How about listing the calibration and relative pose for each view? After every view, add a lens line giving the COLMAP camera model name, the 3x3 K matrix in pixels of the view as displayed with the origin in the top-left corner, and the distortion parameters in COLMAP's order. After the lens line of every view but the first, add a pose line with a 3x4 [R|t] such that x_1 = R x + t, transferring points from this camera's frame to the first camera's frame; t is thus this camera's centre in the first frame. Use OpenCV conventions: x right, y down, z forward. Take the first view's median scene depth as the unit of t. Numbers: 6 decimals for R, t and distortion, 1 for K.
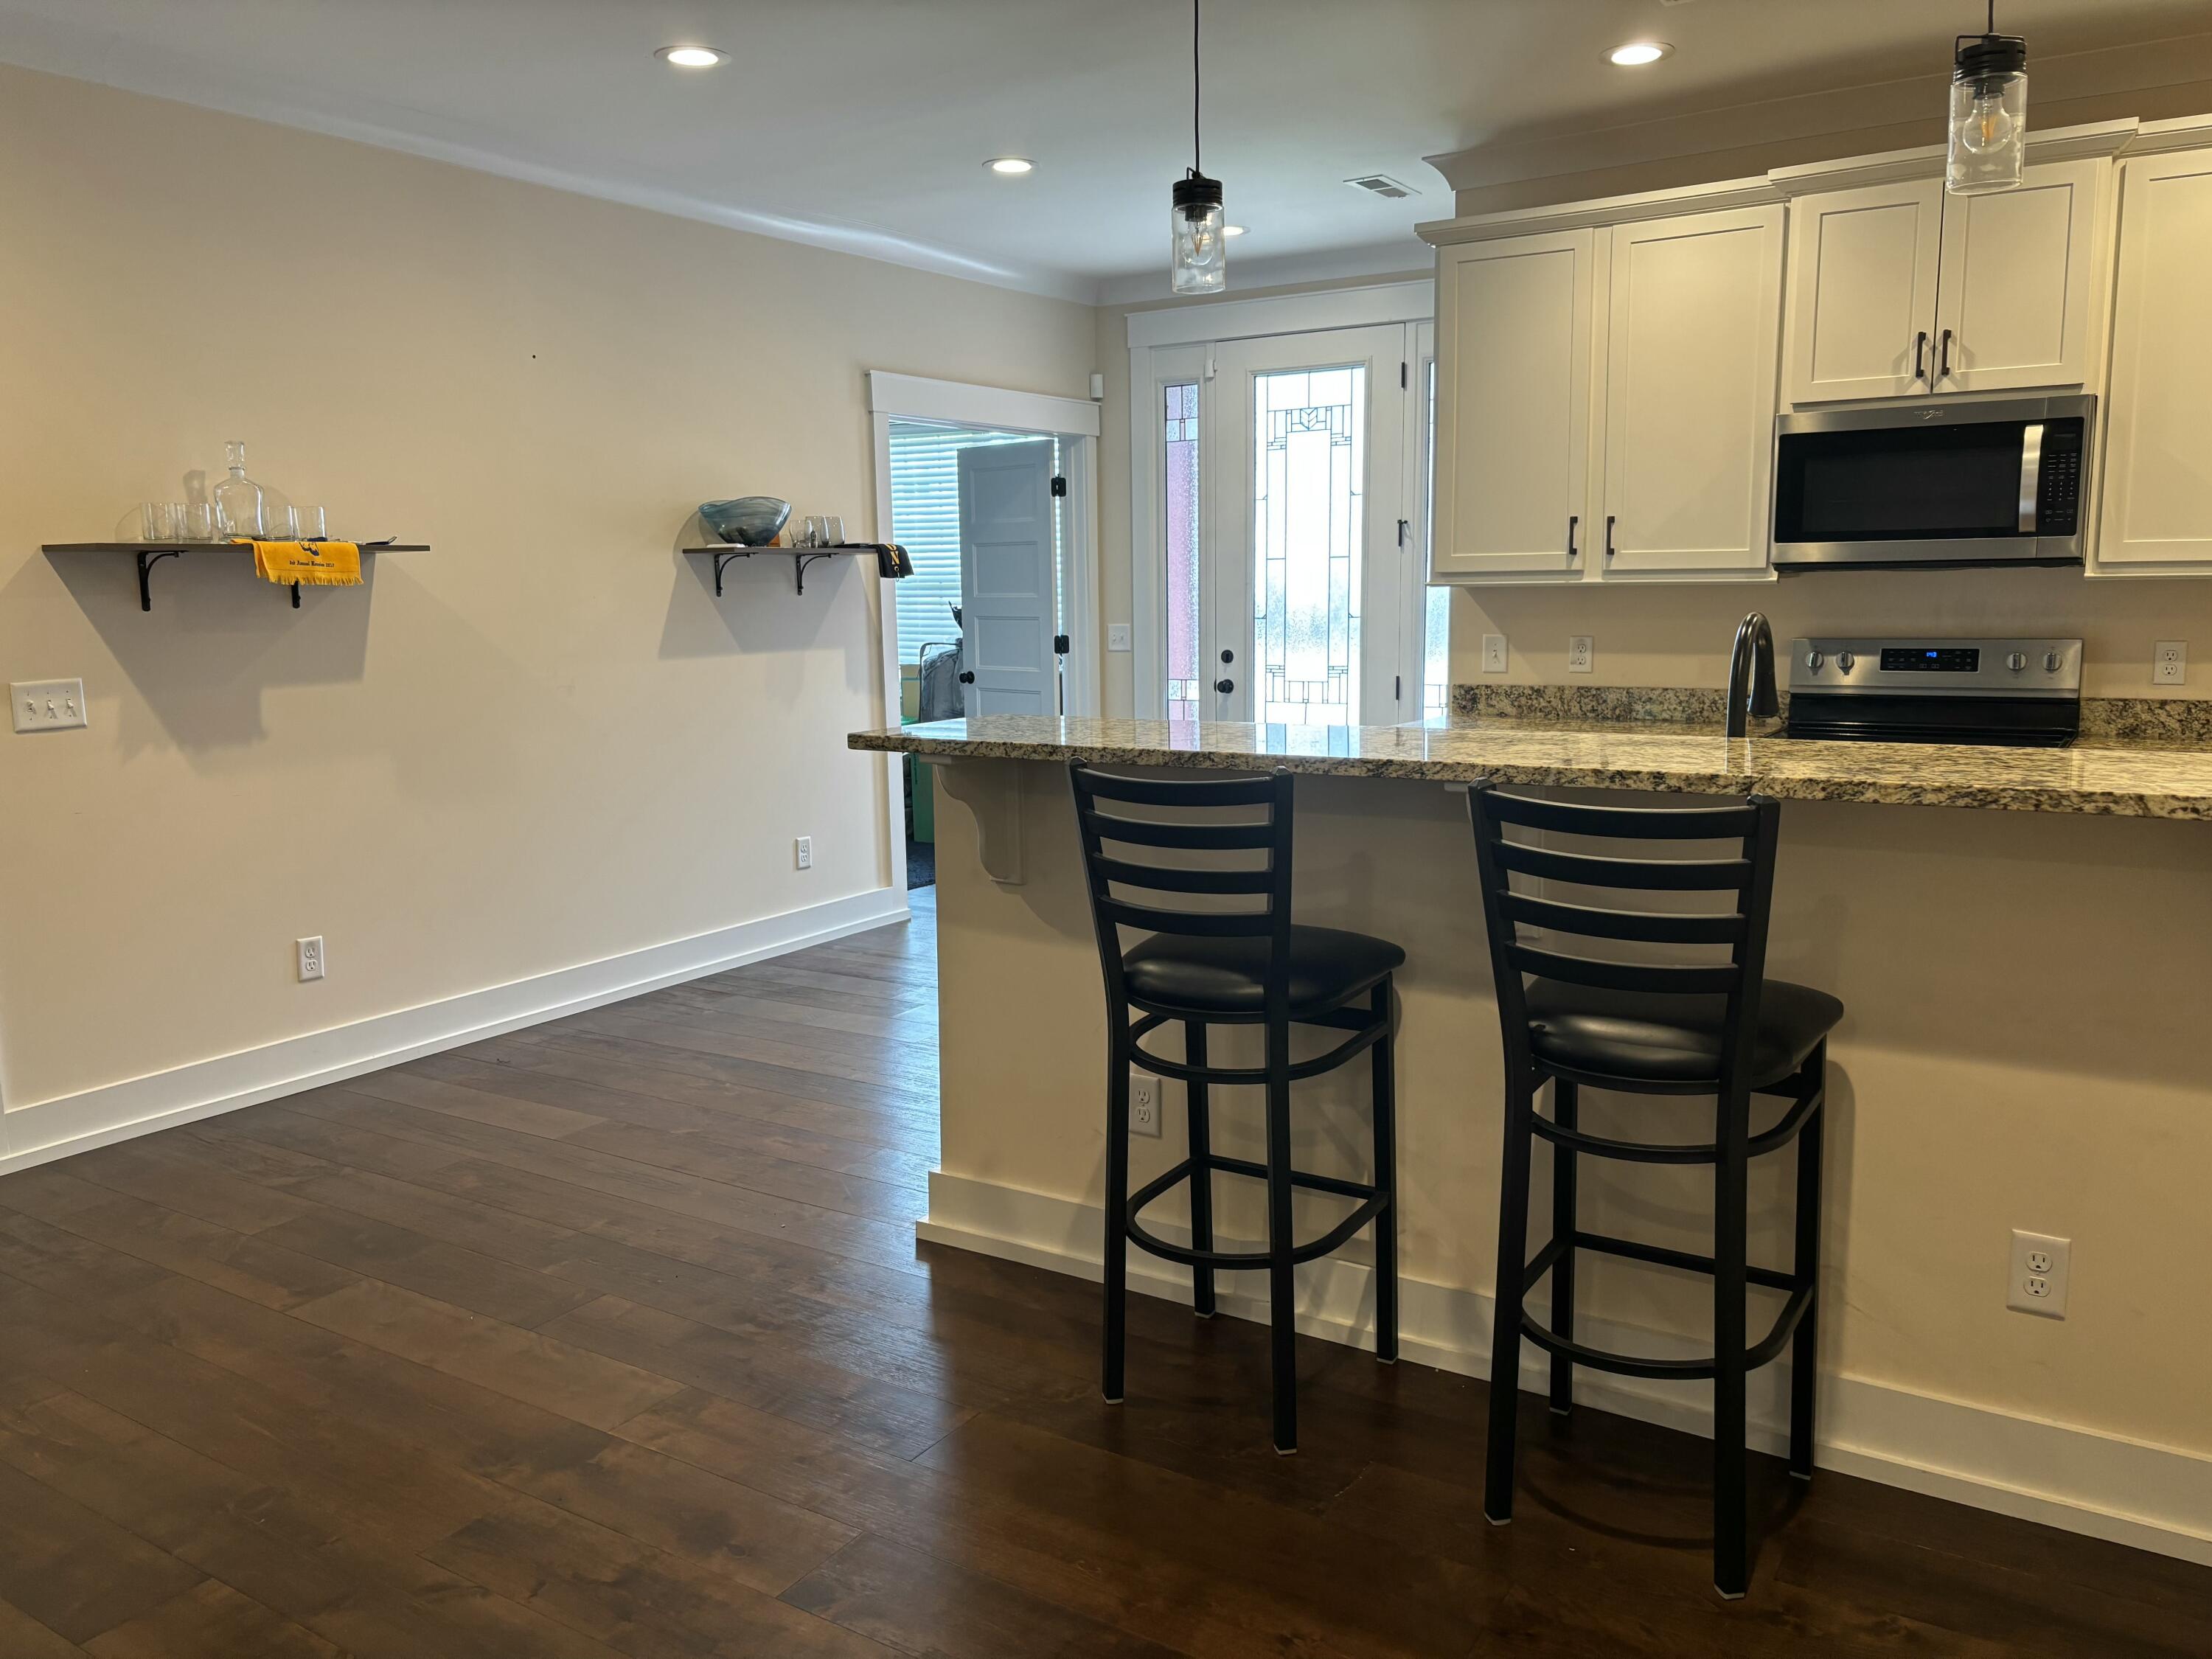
lens RADIAL K [[1667.9, 0, 1078.5], [0, 1667.9, 828.8], [0, 0, 1]] dist [0.069705, -0.084877]
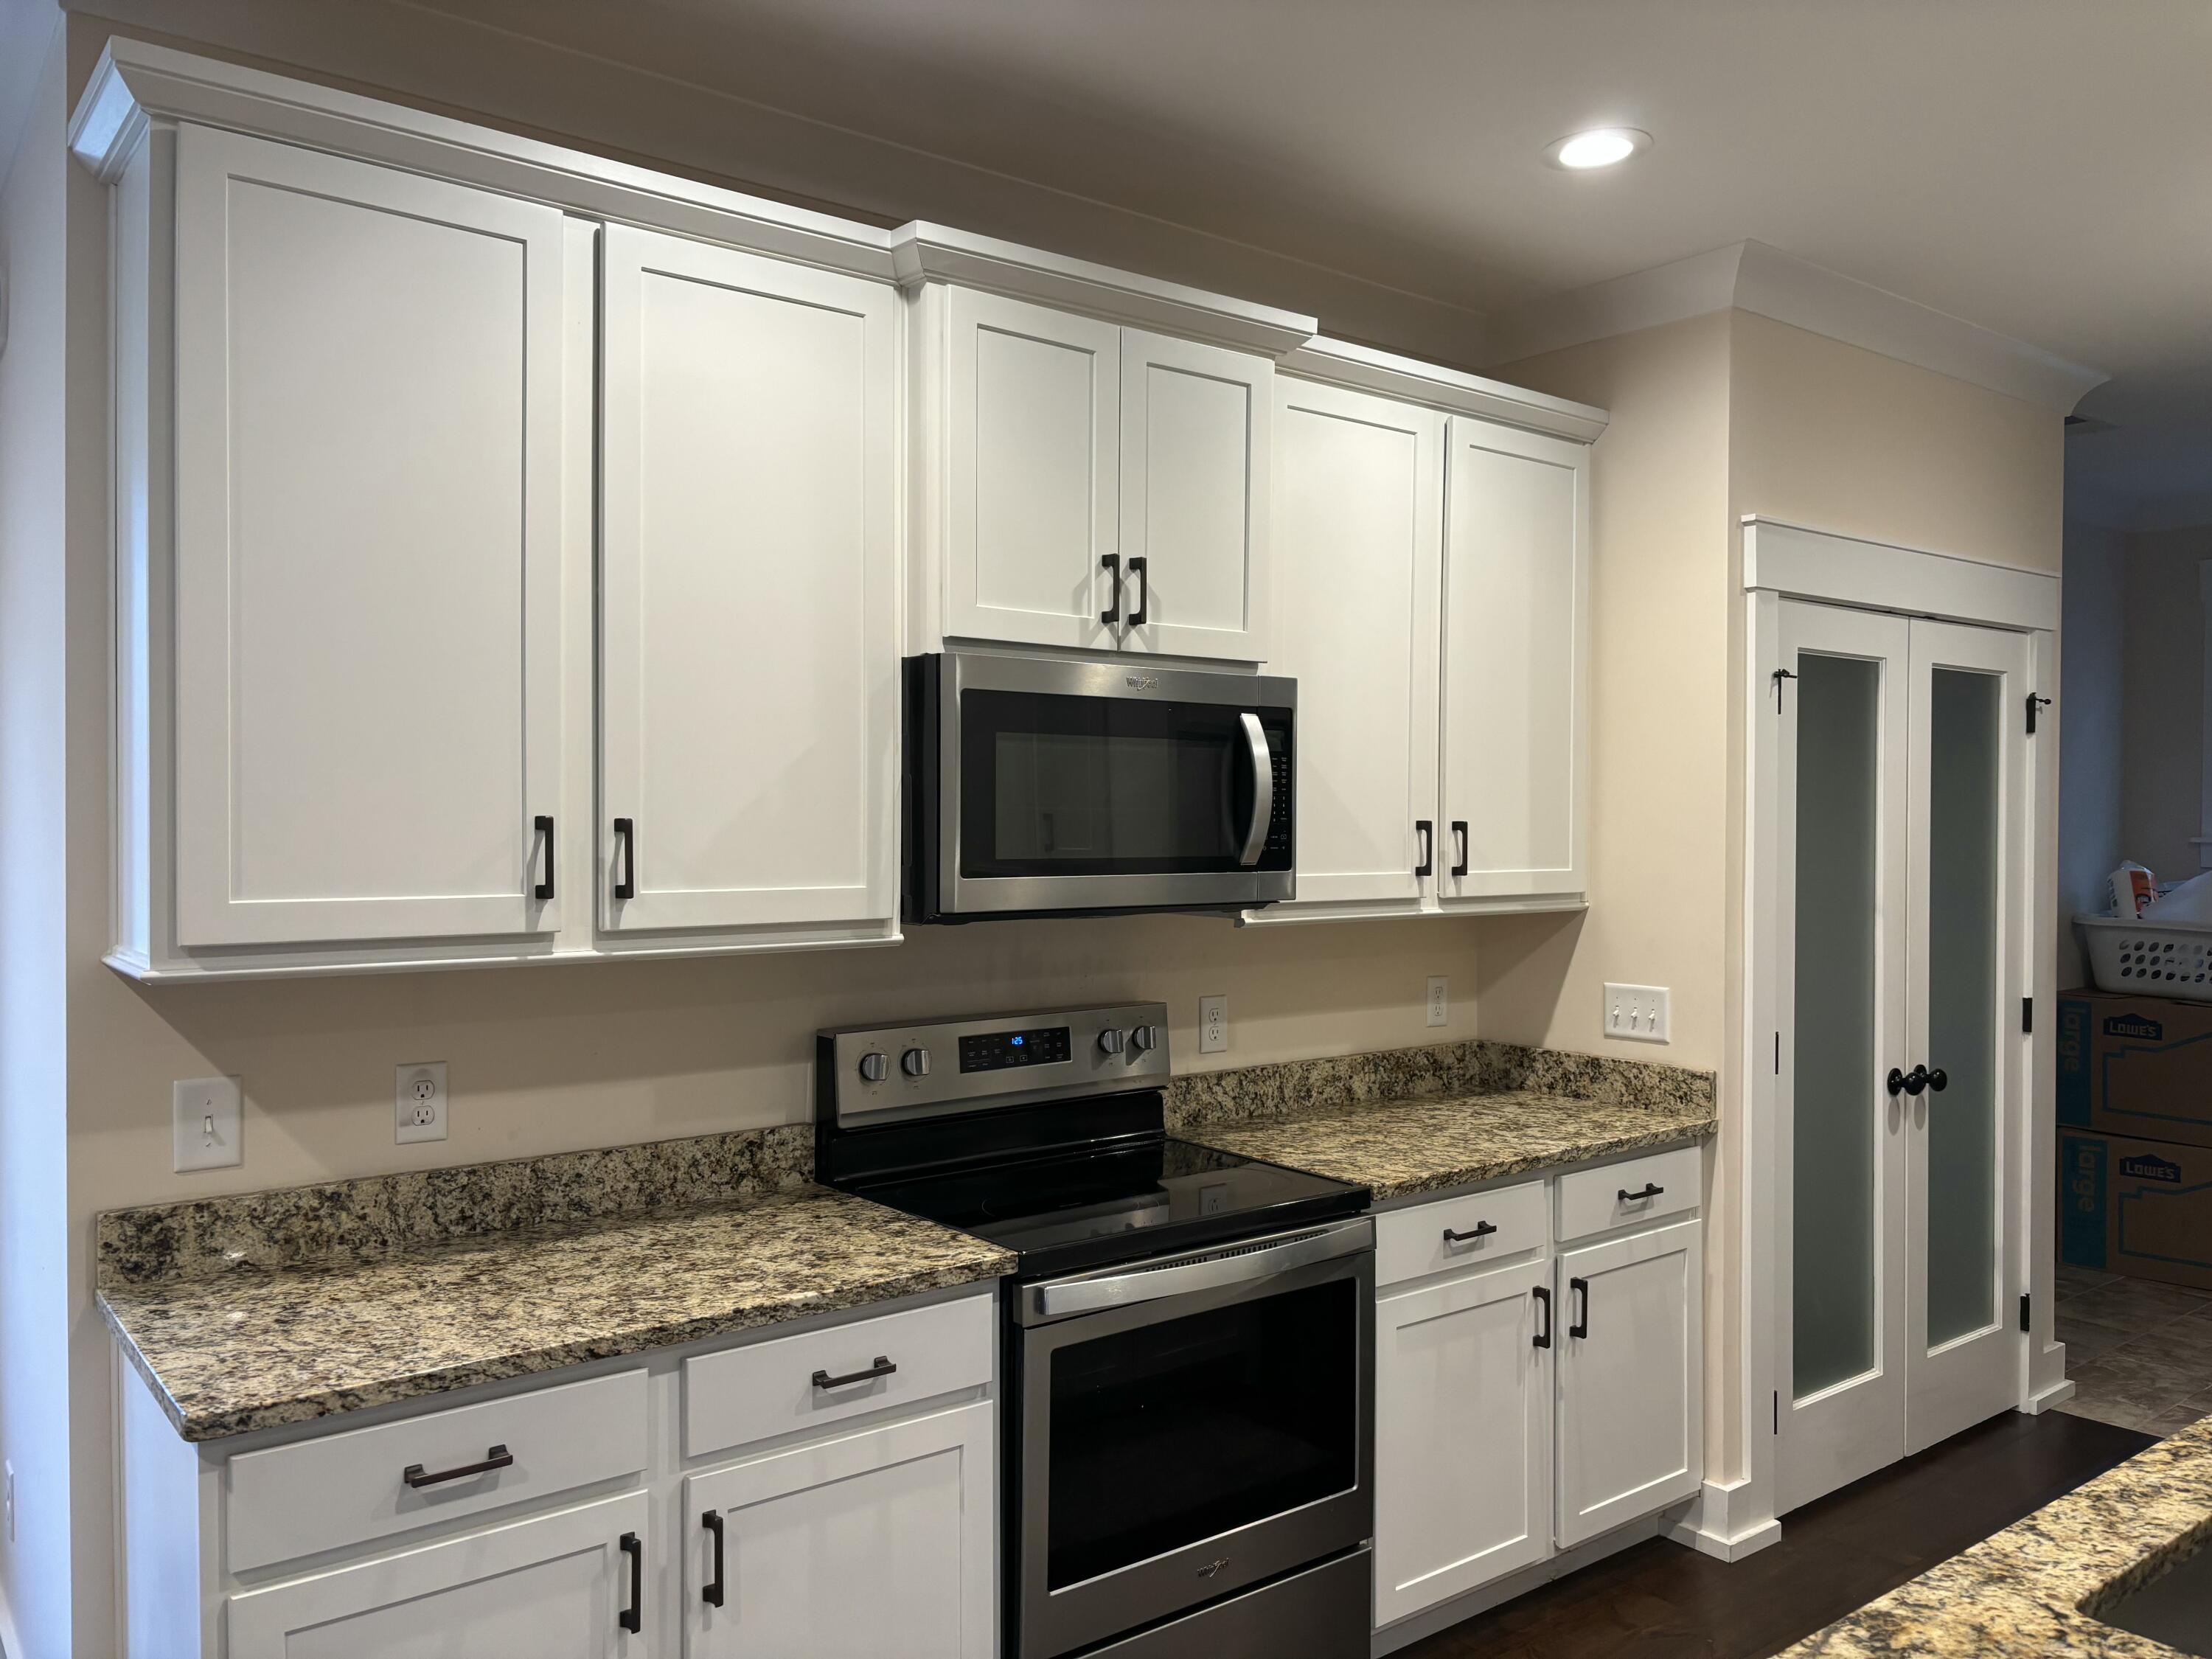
lens RADIAL K [[1615.3, 0, 1106.0], [0, 1615.3, 829.5], [0, 0, 1]] dist [0.018663, -0.054456]
pose [[0.315489, 0.007839, 0.948897, -0.069256], [0.132031, 0.989877, -0.052075, -0.140973], [-0.939699, 0.141713, 0.311260, 0.730339]]
